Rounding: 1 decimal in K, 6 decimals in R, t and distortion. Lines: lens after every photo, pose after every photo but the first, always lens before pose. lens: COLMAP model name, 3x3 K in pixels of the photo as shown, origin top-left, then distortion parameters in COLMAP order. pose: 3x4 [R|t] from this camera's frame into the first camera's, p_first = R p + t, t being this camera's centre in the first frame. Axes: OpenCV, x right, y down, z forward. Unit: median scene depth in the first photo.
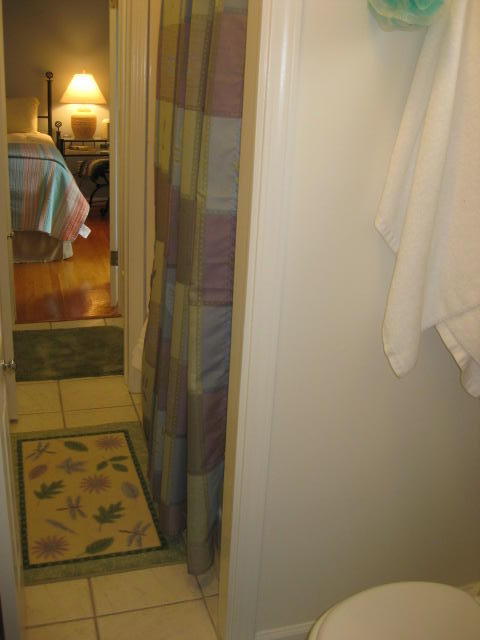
lens RADIAL K [[703.3, 0, 240.0], [0, 703.3, 320.0], [0, 0, 1]] dist [-0.167513, 0.106682]
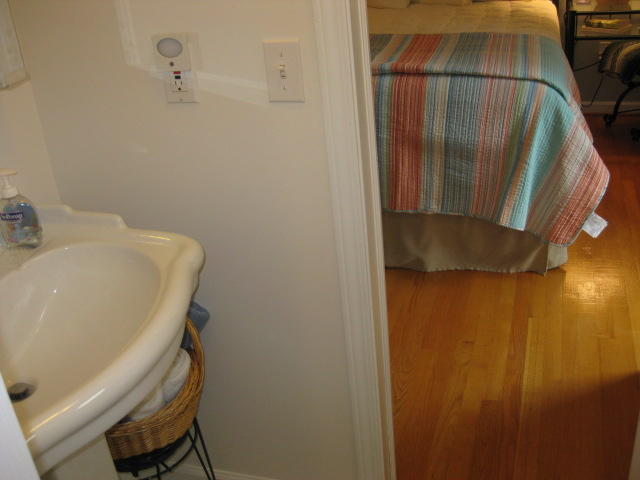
lens RADIAL K [[703.3, 0, 320.0], [0, 703.3, 240.0], [0, 0, 1]] dist [-0.167513, 0.106682]
pose [[0.819680, 0.134863, -0.556720, -0.159261], [-0.062358, 0.987122, 0.147313, -0.256244], [0.569417, -0.086033, 0.817534, 0.706734]]
